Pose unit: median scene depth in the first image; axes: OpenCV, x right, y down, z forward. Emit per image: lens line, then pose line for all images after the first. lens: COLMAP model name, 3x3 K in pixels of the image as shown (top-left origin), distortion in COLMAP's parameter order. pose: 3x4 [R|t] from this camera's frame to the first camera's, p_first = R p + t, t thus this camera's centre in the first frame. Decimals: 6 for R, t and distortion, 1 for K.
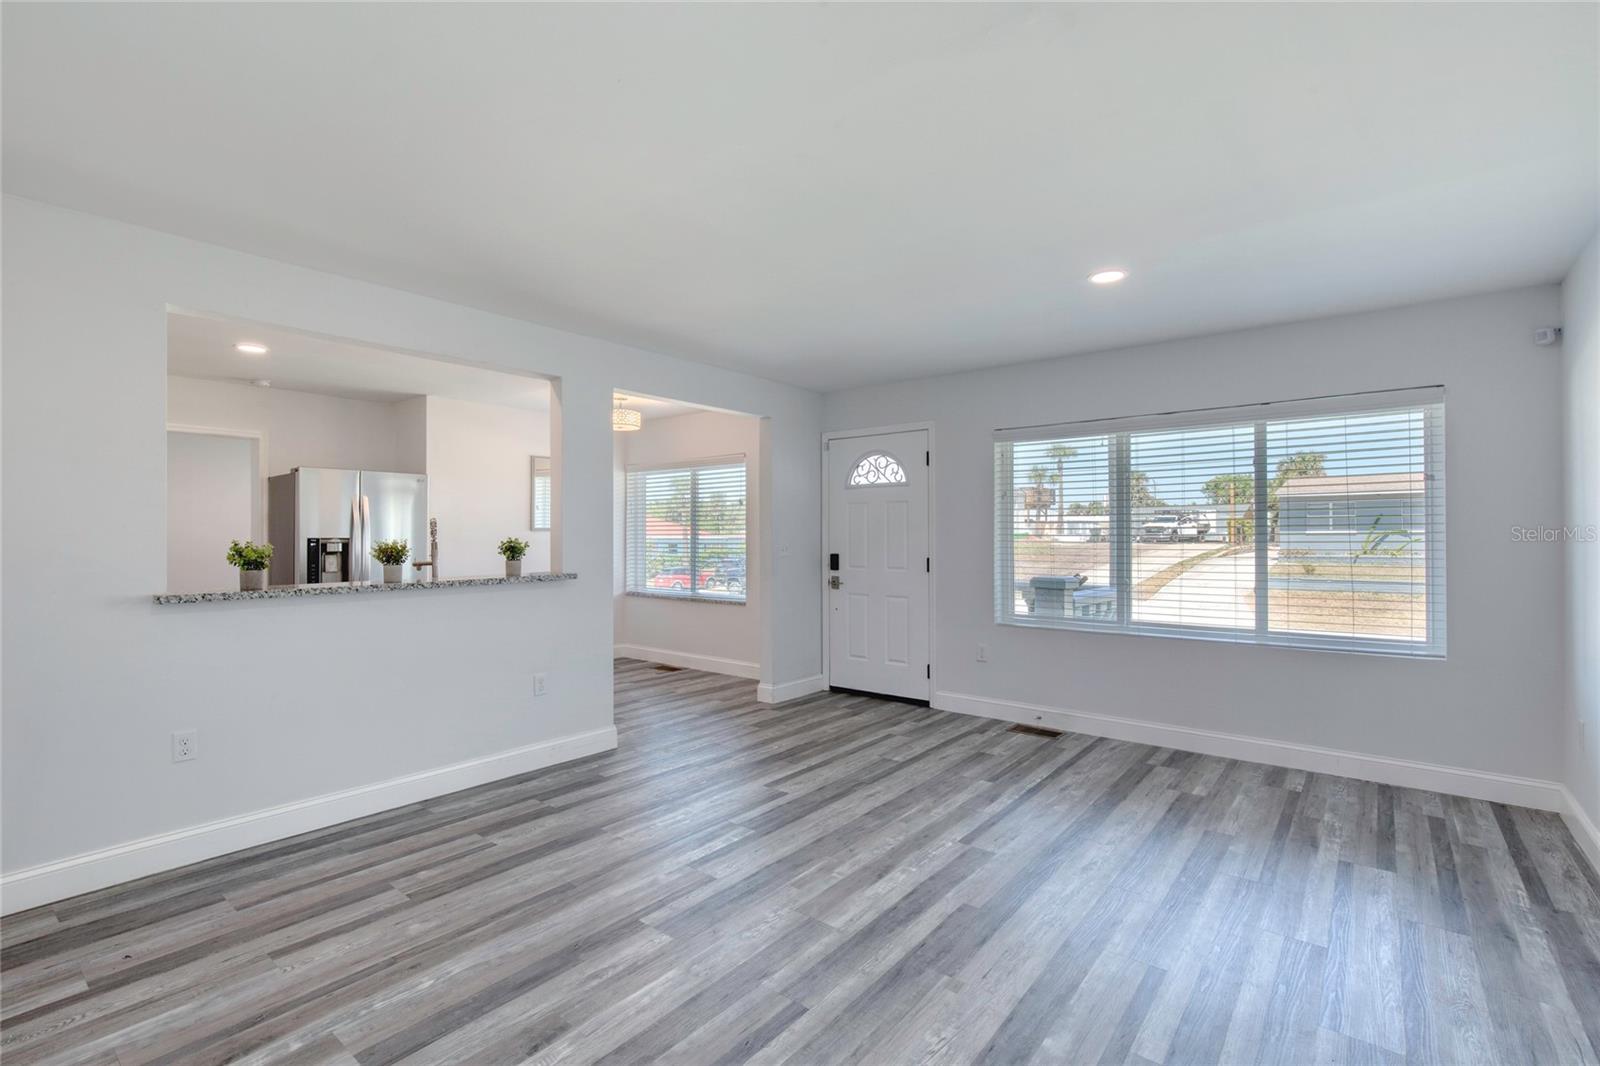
lens RADIAL K [[735.8, 0, 806.1], [0, 735.8, 523.6], [0, 0, 1]] dist [-0.021502, 0.007376]
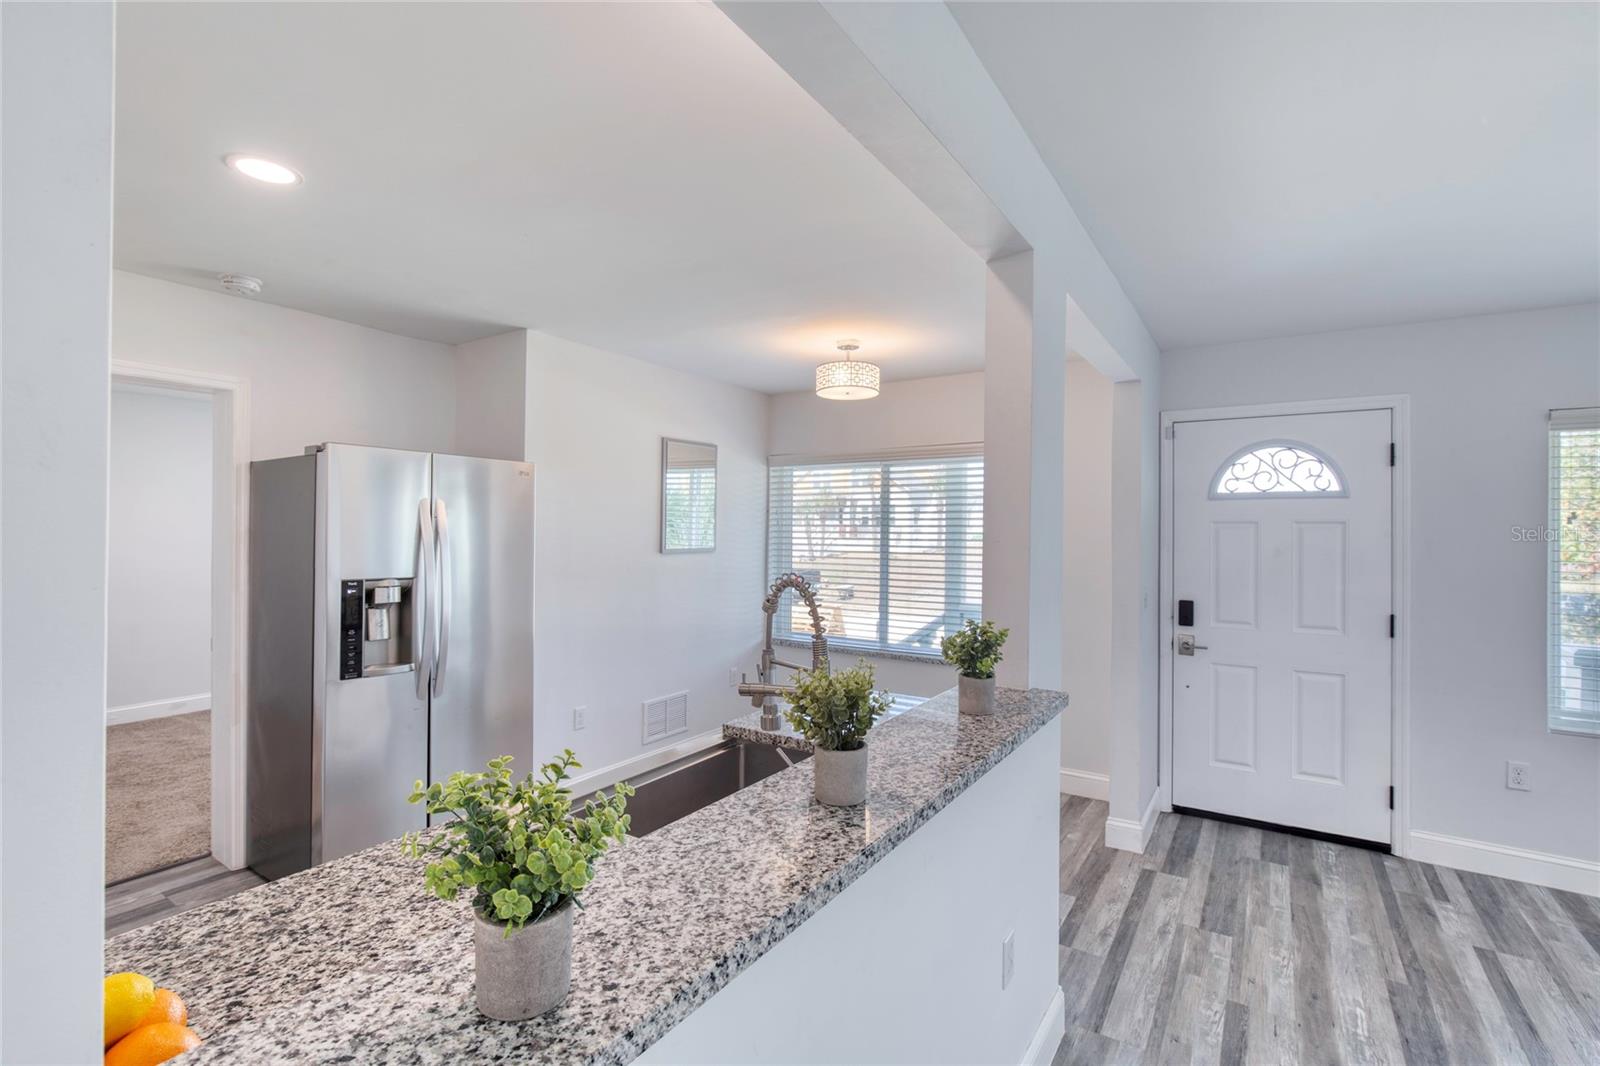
lens RADIAL K [[735.8, 0, 799.1], [0, 735.8, 523.6], [0, 0, 1]] dist [-0.021502, 0.007376]
pose [[0.995871, 0.012938, 0.089857, -0.492982], [-0.013174, 0.999911, 0.002037, -0.031145], [-0.089823, -0.003213, 0.995953, 0.549269]]
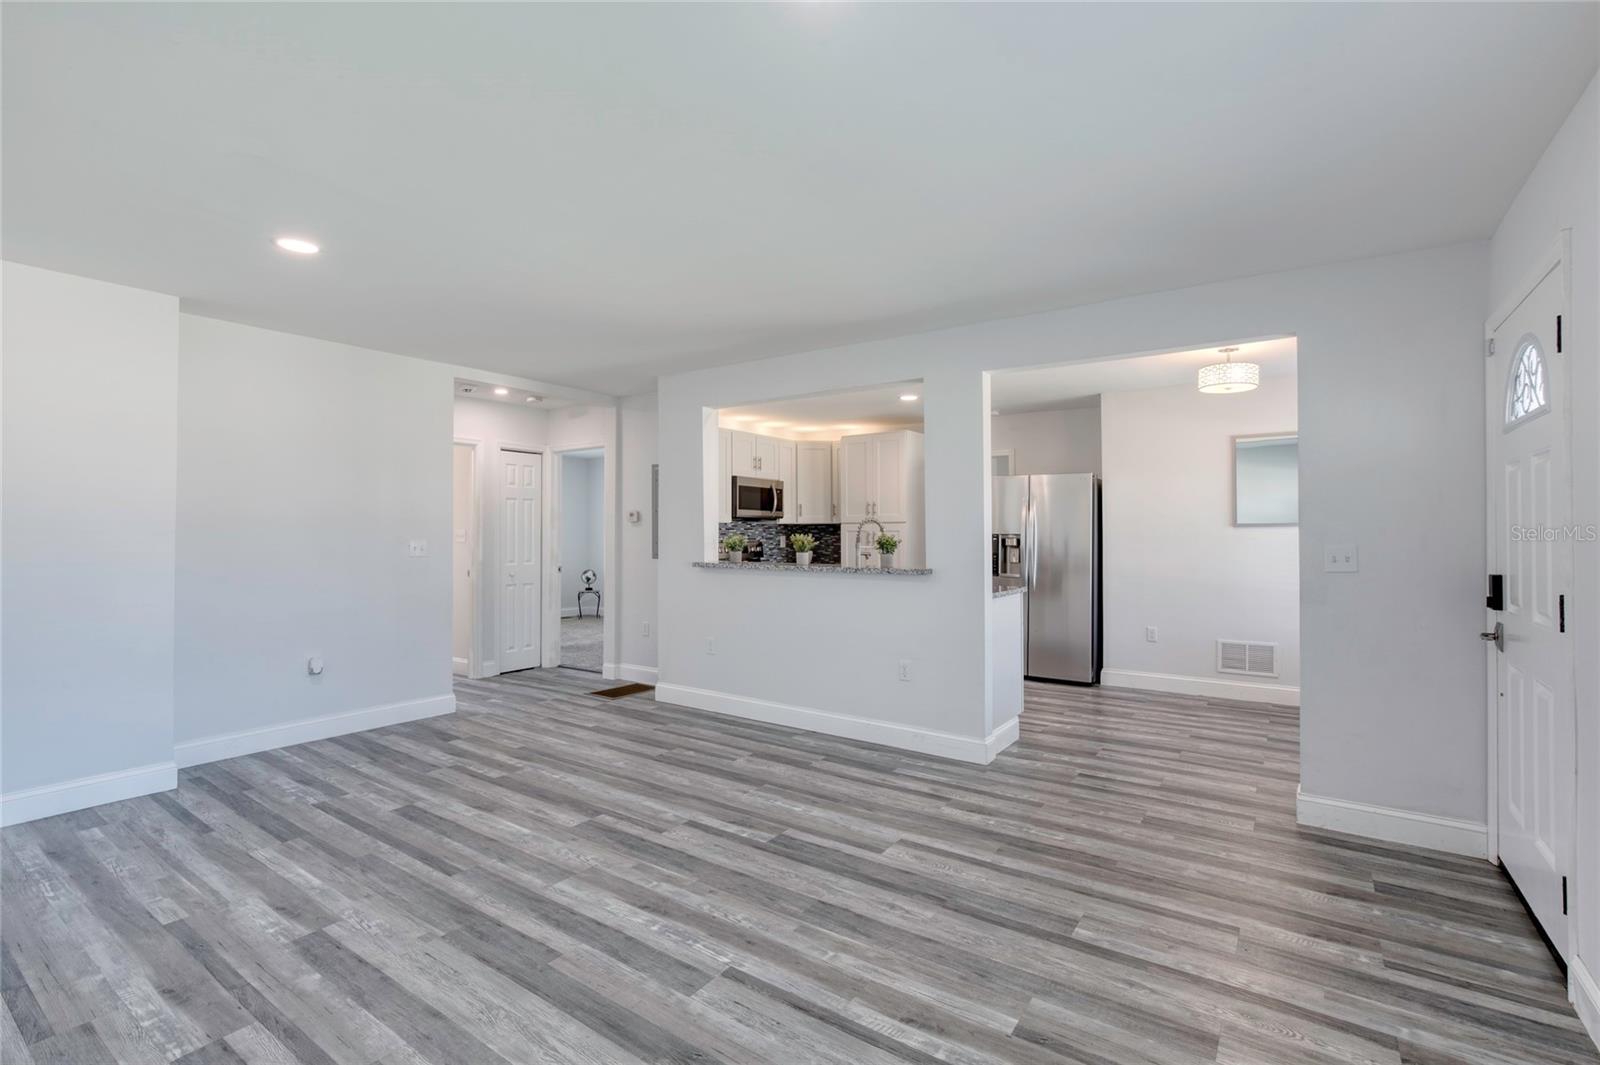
lens RADIAL K [[735.8, 0, 801.3], [0, 735.8, 519.6], [0, 0, 1]] dist [-0.021502, 0.007376]
pose [[0.053169, -0.012403, -0.998509, 0.660582], [0.011507, 0.999864, -0.011807, 0.008818], [0.998519, -0.010862, 0.053304, 0.743275]]
